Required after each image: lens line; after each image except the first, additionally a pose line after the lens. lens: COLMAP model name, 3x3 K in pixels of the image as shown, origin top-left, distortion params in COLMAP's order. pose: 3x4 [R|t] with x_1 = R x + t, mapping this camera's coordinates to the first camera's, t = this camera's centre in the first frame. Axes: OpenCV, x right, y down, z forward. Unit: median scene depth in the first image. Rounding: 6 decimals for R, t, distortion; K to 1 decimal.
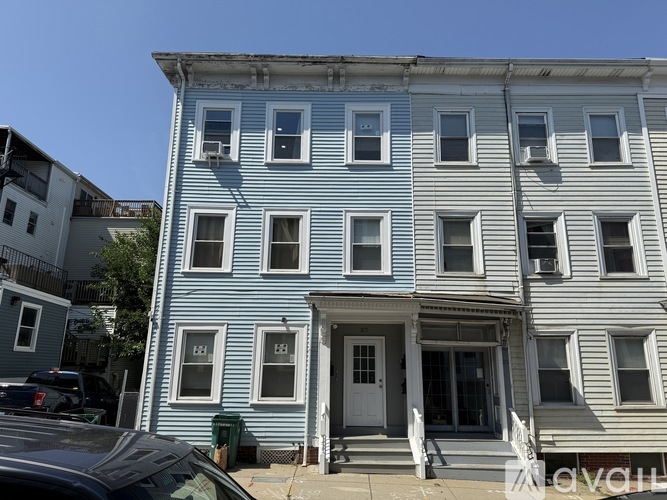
lens RADIAL K [[455.0, 0, 333.4], [0, 455.0, 251.3], [0, 0, 1]] dist [0.038234, -0.012724]
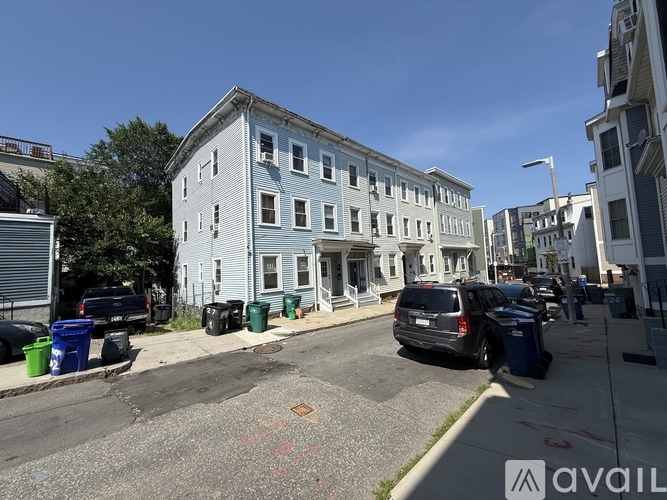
lens RADIAL K [[267.2, 0, 334.8], [0, 267.2, 248.2], [0, 0, 1]] dist [-0.028037, -0.000170]
pose [[0.708634, 0.003226, 0.705569, -0.839513], [-0.113323, 0.987528, 0.109300, -0.013867], [-0.696416, -0.157410, 0.700162, 0.021546]]
